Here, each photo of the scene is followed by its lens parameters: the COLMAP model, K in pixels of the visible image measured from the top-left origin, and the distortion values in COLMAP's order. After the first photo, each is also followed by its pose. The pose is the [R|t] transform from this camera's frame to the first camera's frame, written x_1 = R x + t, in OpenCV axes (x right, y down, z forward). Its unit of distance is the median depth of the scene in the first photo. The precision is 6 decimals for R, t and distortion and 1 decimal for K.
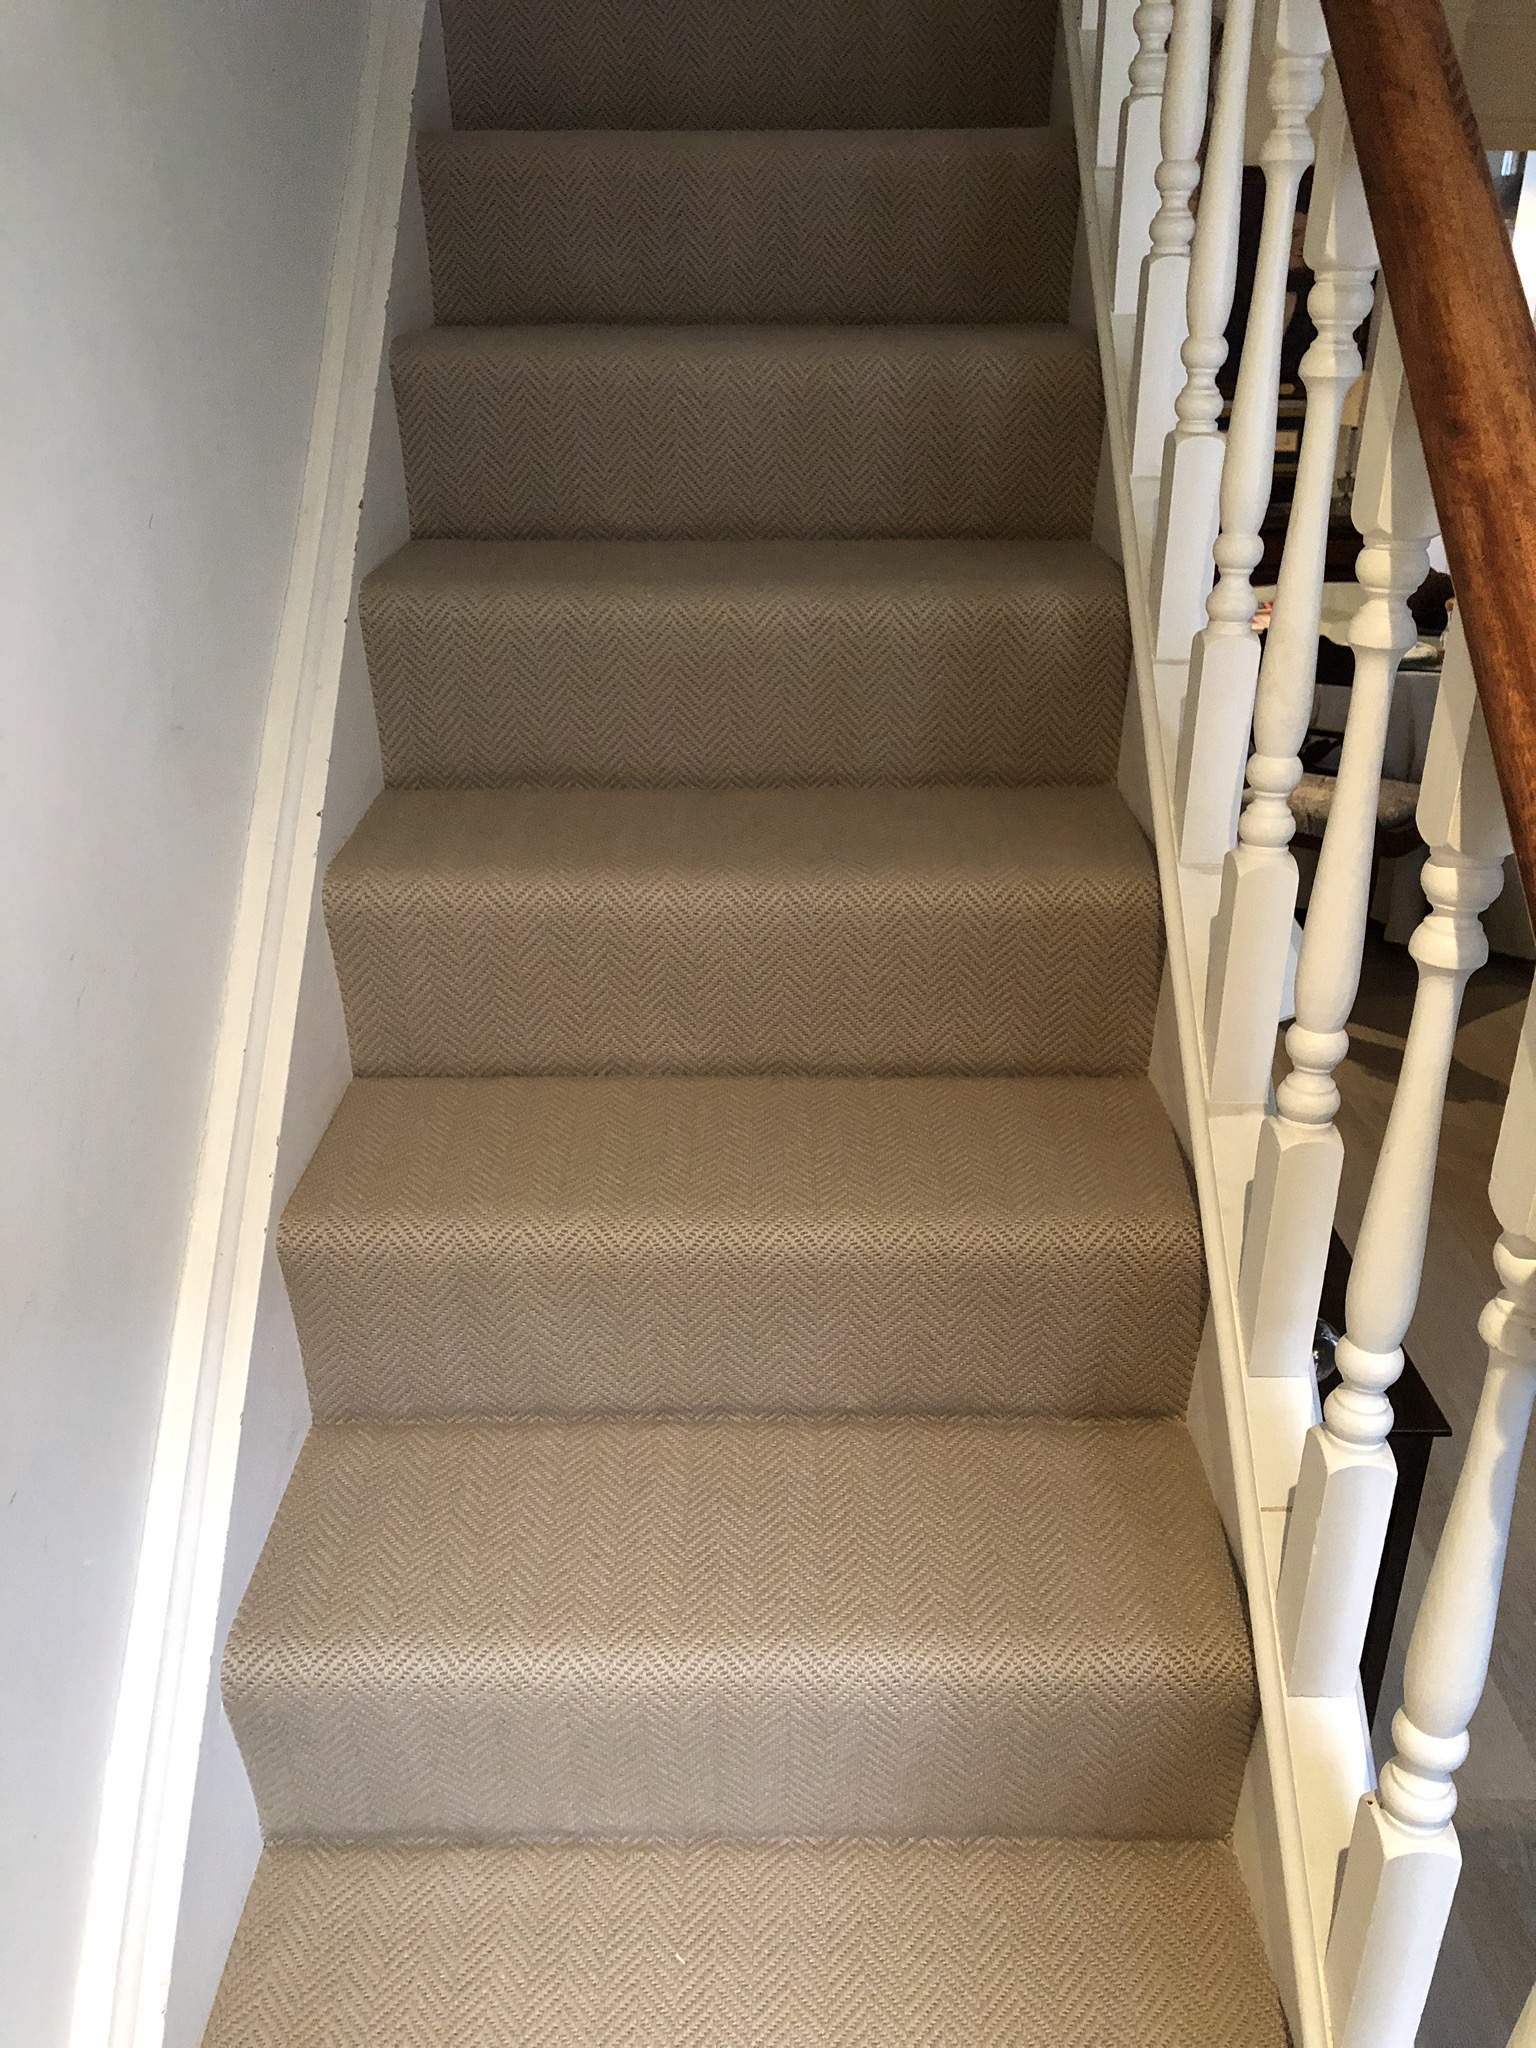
lens RADIAL K [[1649.0, 0, 768.0], [0, 1649.0, 1024.0], [0, 0, 1]] dist [0.075812, -0.105079]
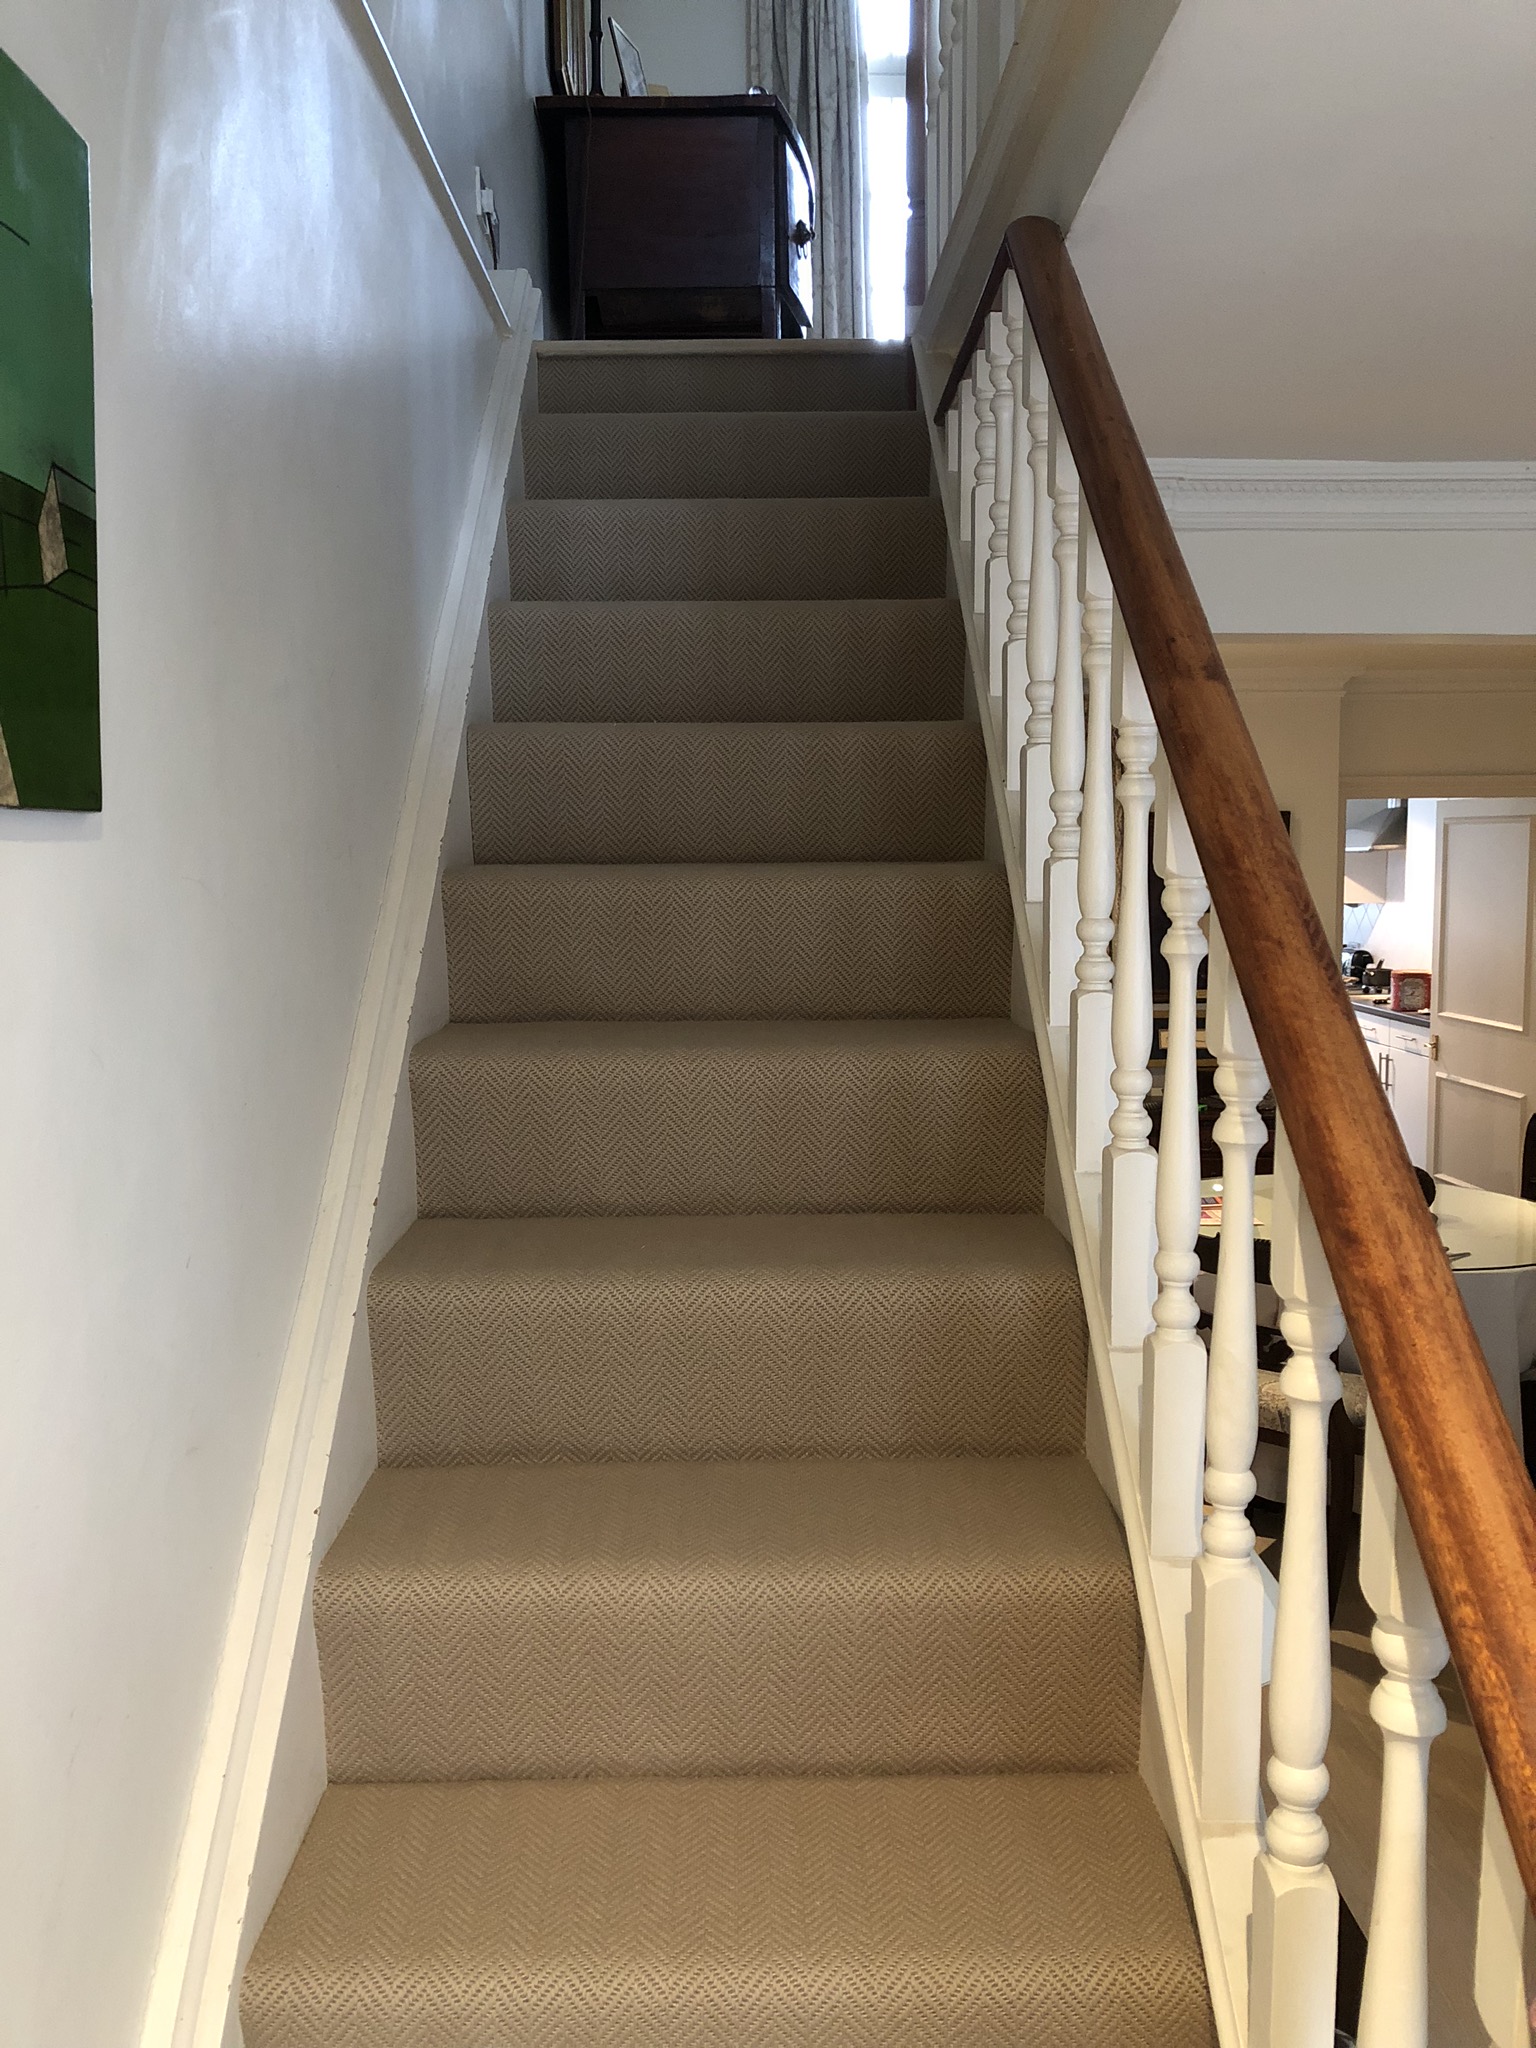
lens RADIAL K [[1643.2, 0, 768.0], [0, 1643.2, 1024.0], [0, 0, 1]] dist [0.003400, 0.000238]
pose [[0.999846, -0.006053, 0.016488, -0.004420], [0.011084, 0.945667, -0.324947, -0.078475], [-0.013625, 0.325080, 0.945588, -0.070382]]
